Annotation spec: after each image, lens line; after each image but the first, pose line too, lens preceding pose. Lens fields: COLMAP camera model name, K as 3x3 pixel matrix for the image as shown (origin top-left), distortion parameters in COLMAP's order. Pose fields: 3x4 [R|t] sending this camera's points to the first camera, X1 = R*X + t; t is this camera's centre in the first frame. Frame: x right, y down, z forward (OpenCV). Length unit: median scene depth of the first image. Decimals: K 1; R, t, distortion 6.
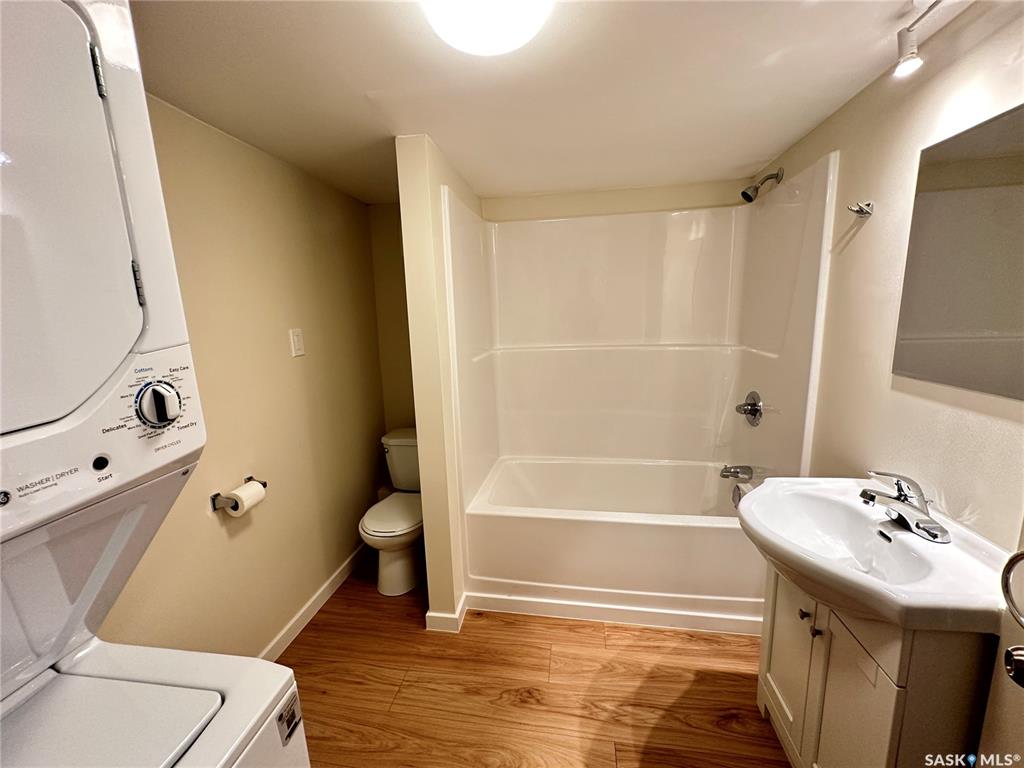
lens RADIAL K [[405.1, 0, 508.7], [0, 405.1, 383.3], [0, 0, 1]] dist [-0.005165, 0.000872]
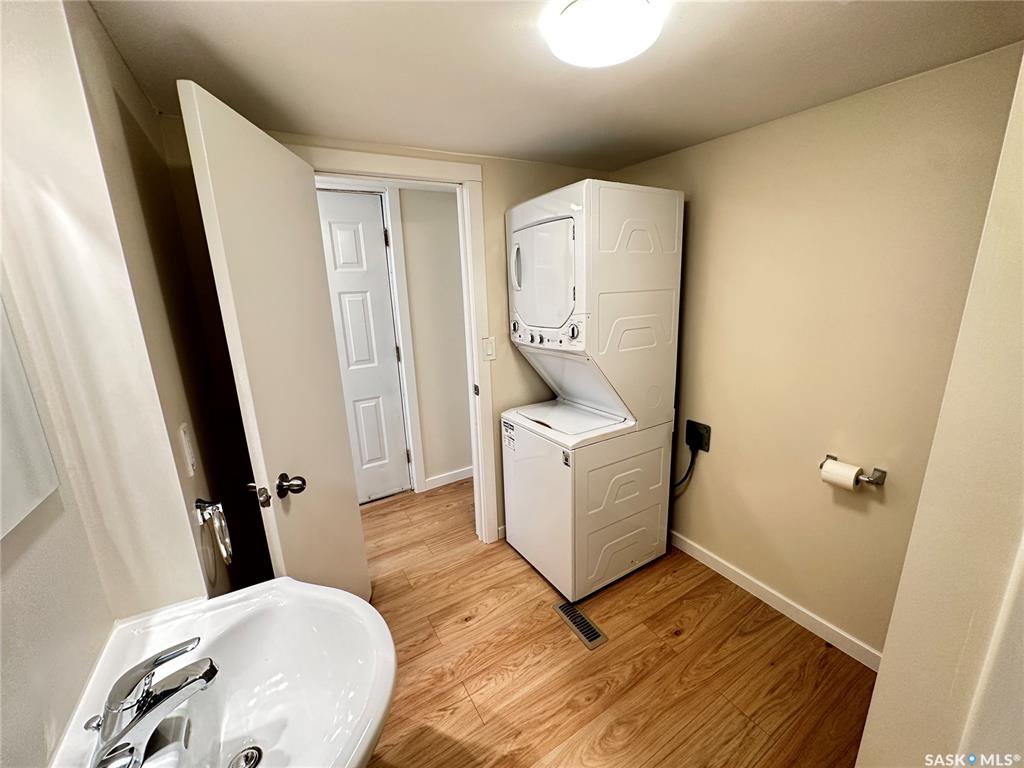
lens RADIAL K [[405.1, 0, 511.4], [0, 405.1, 387.1], [0, 0, 1]] dist [-0.005165, 0.000872]
pose [[-0.767766, 0.214465, -0.603772, 0.628067], [-0.044440, 0.922224, 0.384093, -0.307219], [0.639187, 0.321725, -0.698522, 1.254256]]
